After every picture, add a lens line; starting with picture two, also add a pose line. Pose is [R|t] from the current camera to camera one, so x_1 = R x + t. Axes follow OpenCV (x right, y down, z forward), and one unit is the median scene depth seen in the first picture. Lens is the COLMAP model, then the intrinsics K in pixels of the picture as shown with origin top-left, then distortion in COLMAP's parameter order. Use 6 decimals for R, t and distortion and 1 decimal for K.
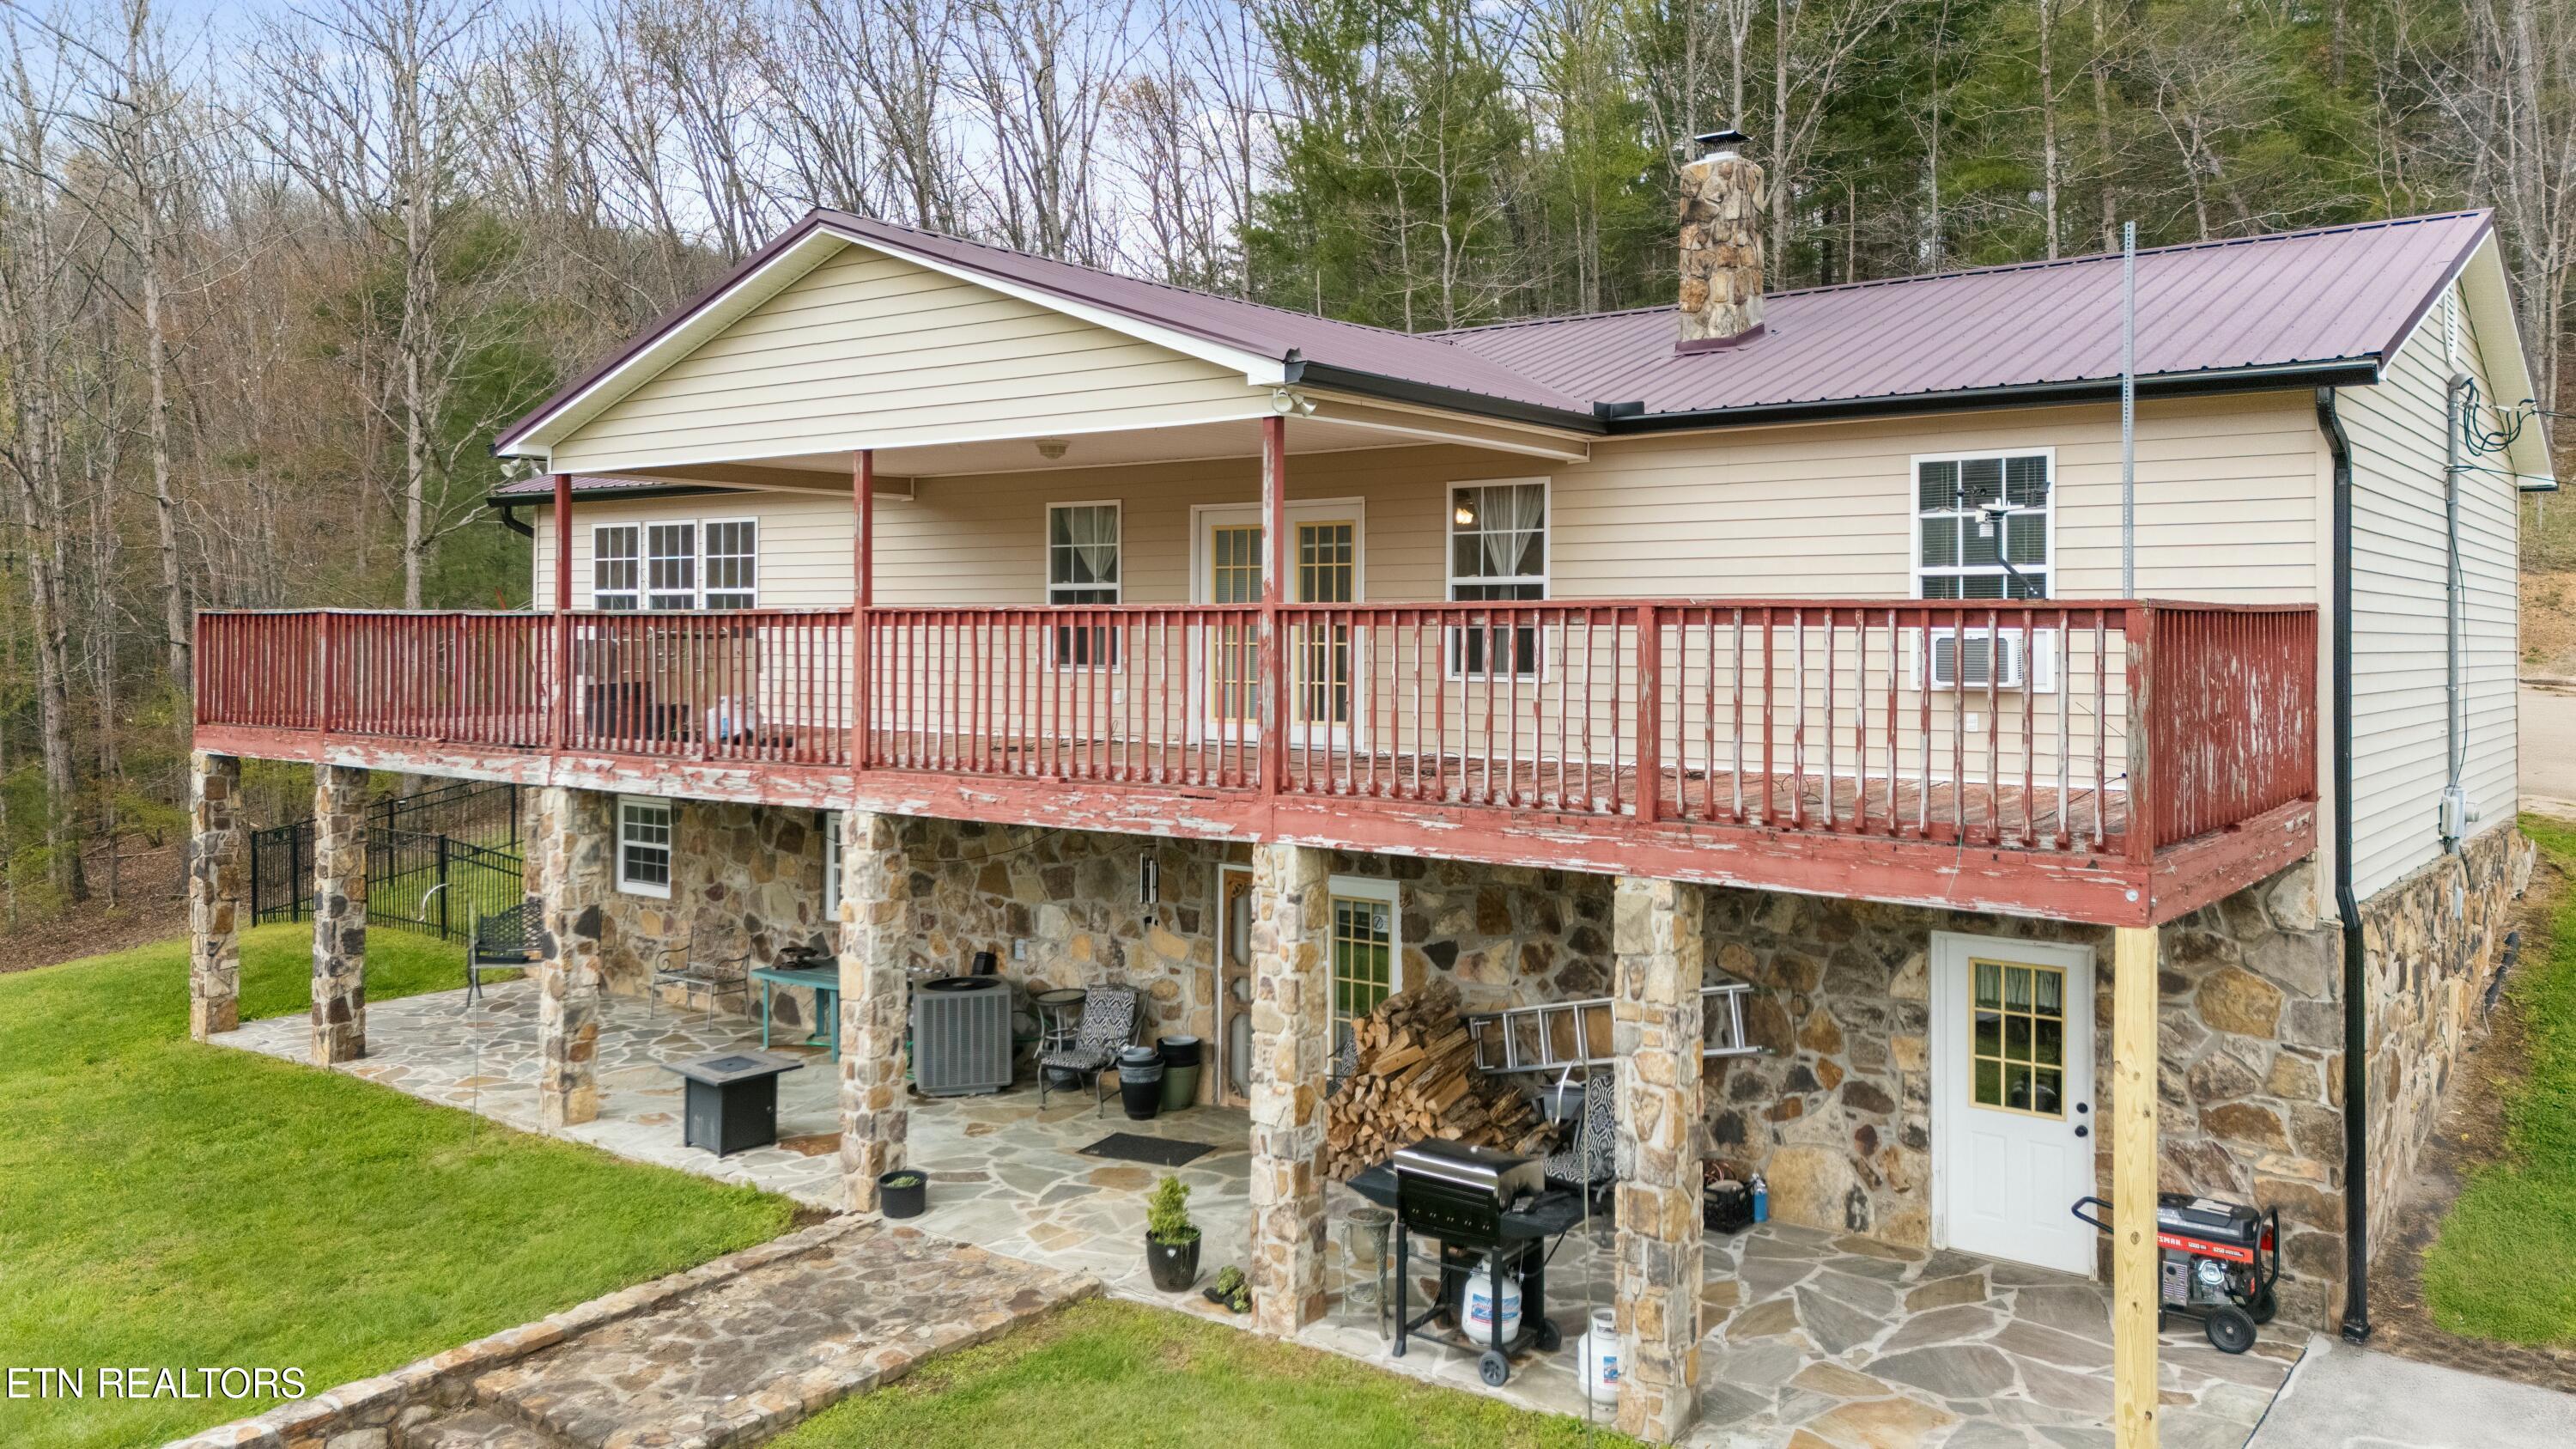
lens RADIAL K [[1976.5, 0, 1280.3], [0, 1976.5, 720.8], [0, 0, 1]] dist [0.061918, -0.004338]
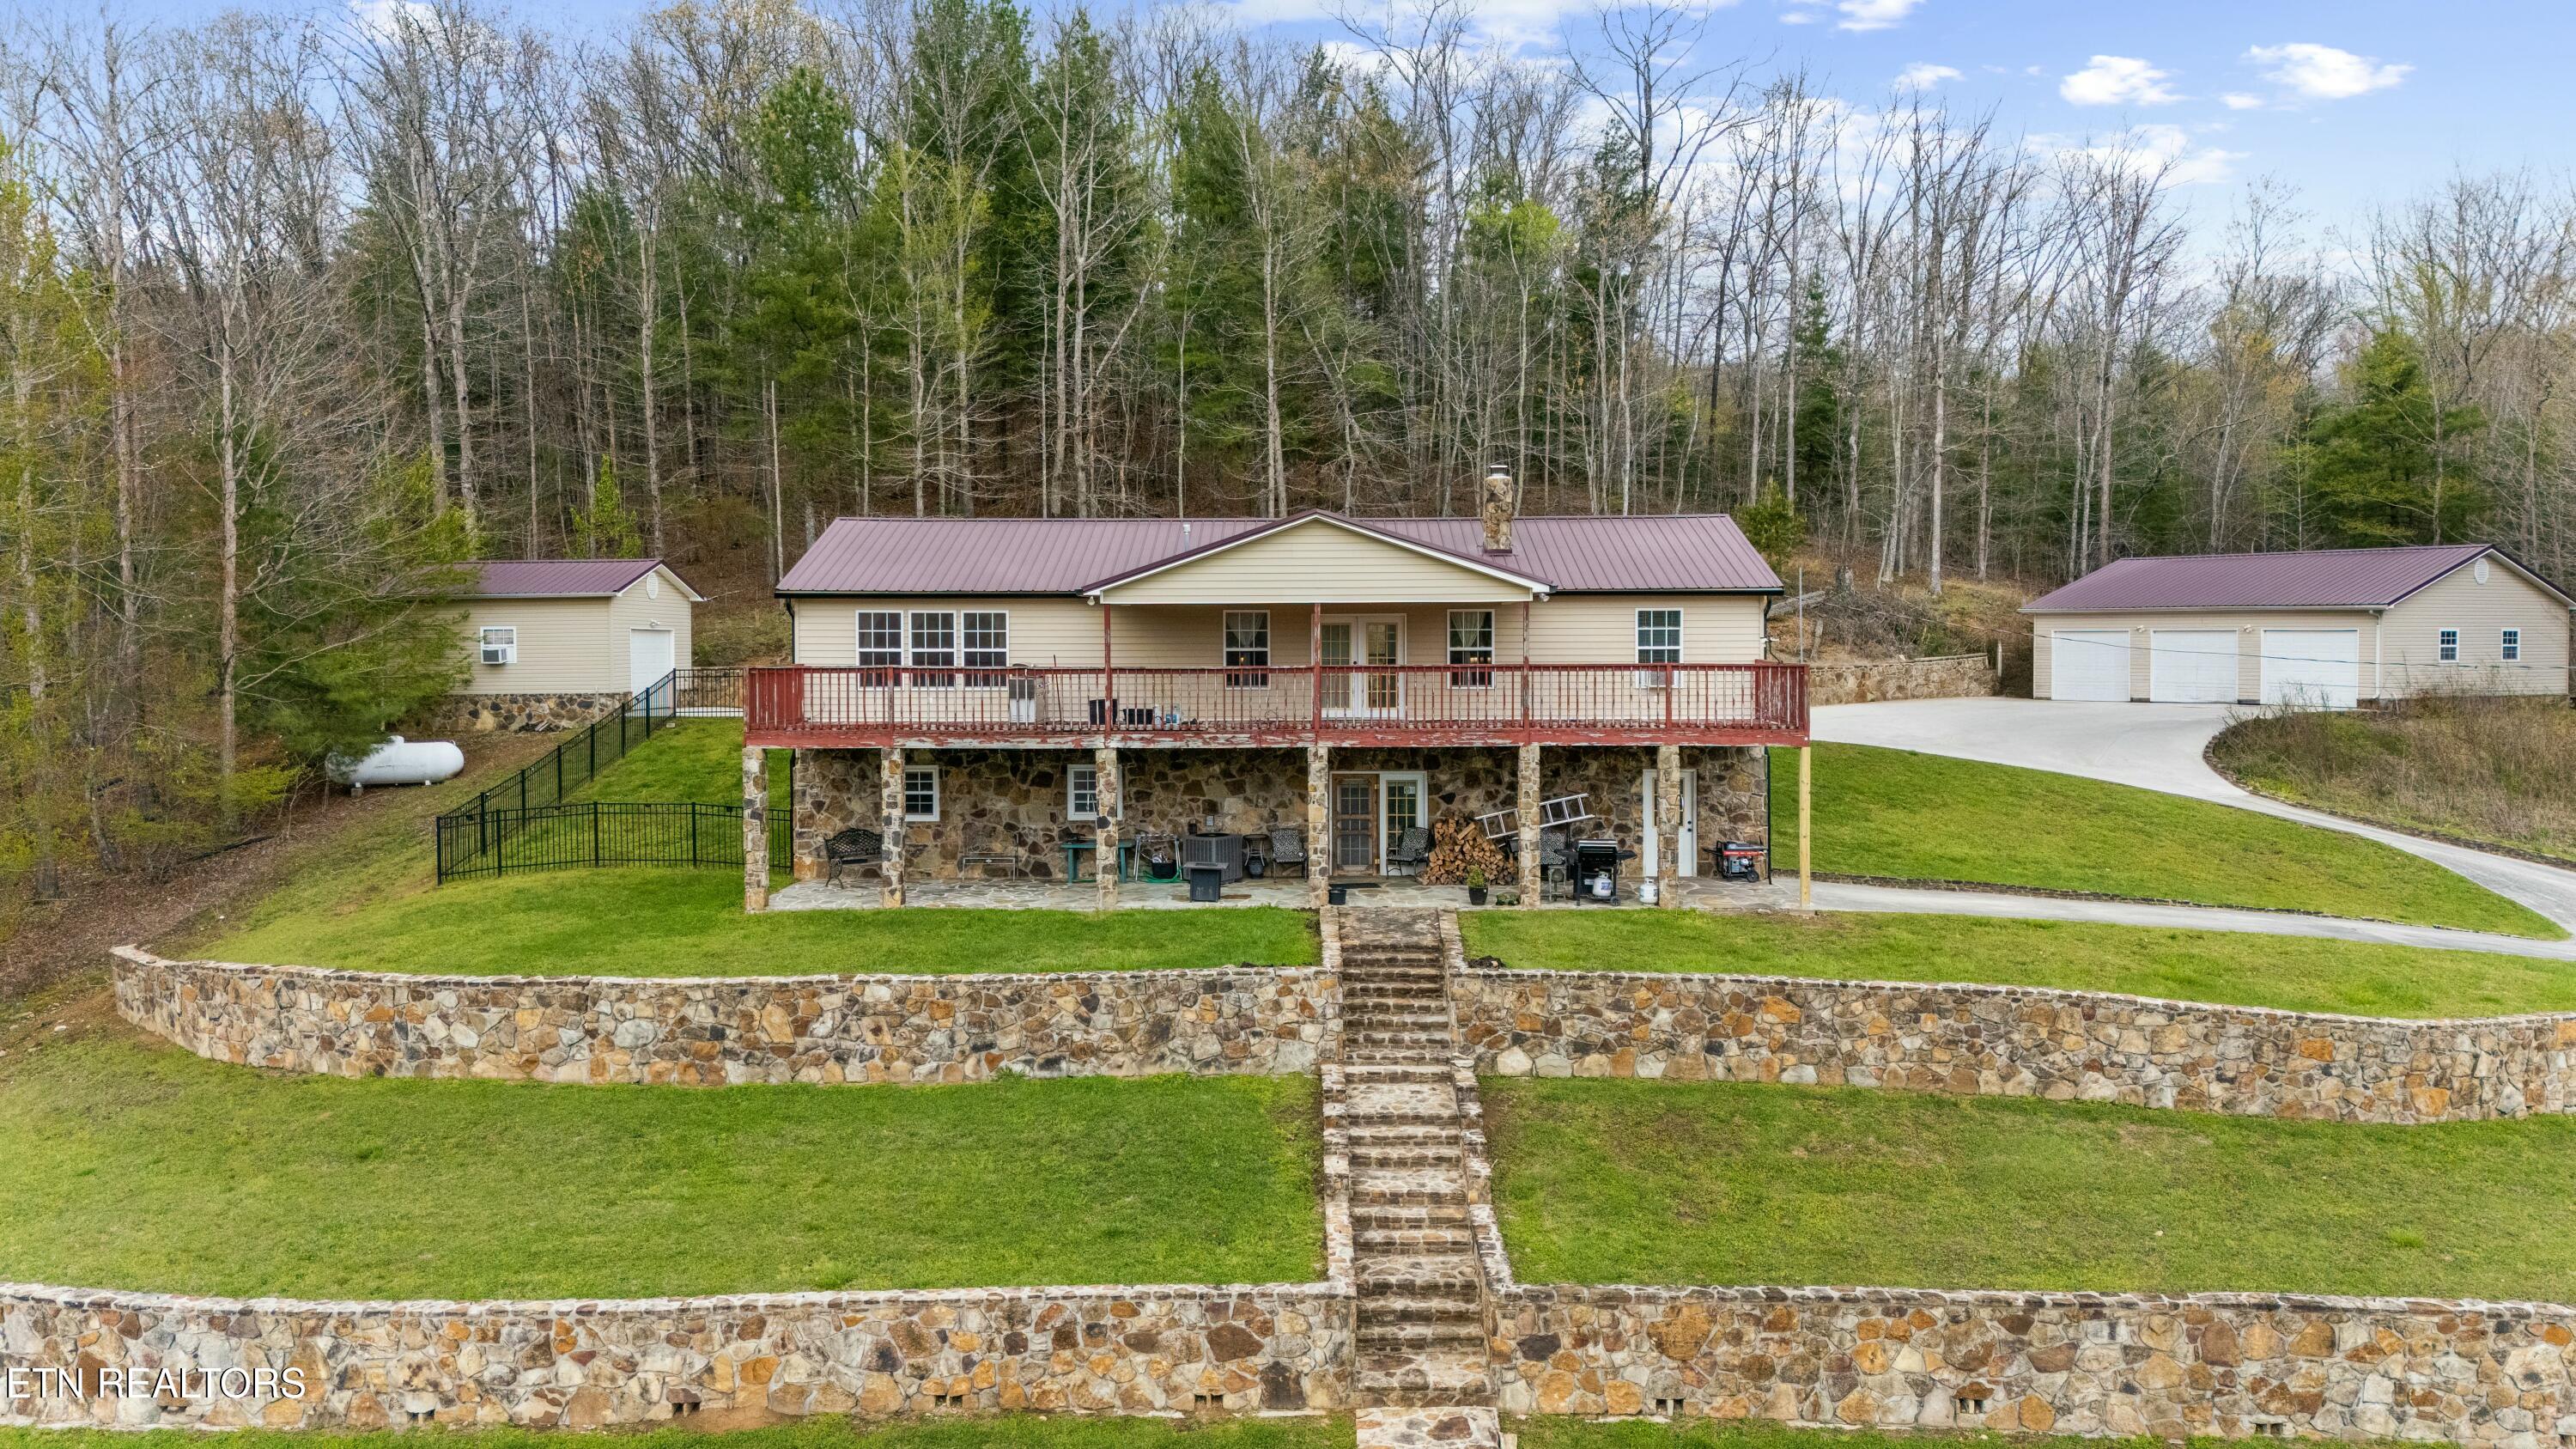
lens RADIAL K [[1982.9, 0, 1288.0], [0, 1982.9, 724.5], [0, 0, 1]] dist [0.057058, -0.035846]
pose [[0.793591, -0.036562, 0.607352, -1.663653], [0.033252, 0.999307, 0.016709, -0.024580], [-0.607542, 0.006935, 0.794257, -0.902084]]
